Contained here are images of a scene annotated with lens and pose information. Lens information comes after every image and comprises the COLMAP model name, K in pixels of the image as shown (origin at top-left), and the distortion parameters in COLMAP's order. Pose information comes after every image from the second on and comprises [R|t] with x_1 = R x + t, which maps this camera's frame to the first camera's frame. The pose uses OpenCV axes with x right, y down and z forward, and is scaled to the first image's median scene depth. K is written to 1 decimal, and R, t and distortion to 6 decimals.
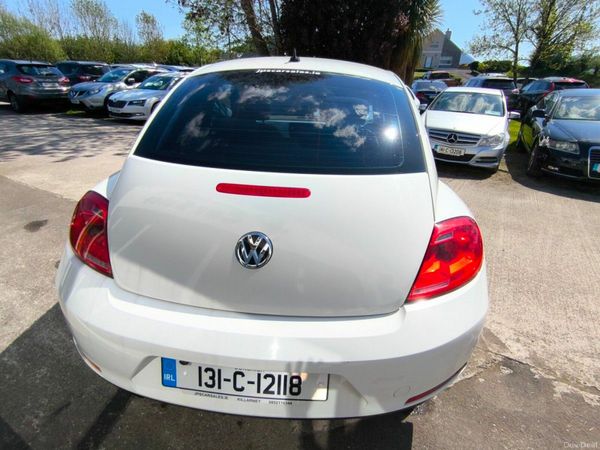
lens RADIAL K [[311.9, 0, 301.5], [0, 311.9, 232.9], [0, 0, 1]] dist [-0.003538, 0.002267]
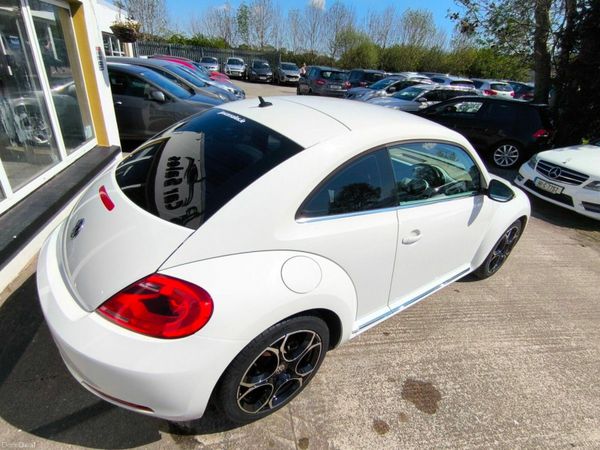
lens RADIAL K [[311.9, 0, 301.5], [0, 311.9, 232.9], [0, 0, 1]] dist [-0.003538, 0.002267]
pose [[0.667904, 0.377430, -0.641445, 0.834956], [-0.387668, 0.912146, 0.133053, -0.289668], [0.635309, 0.159801, 0.755543, 0.274083]]
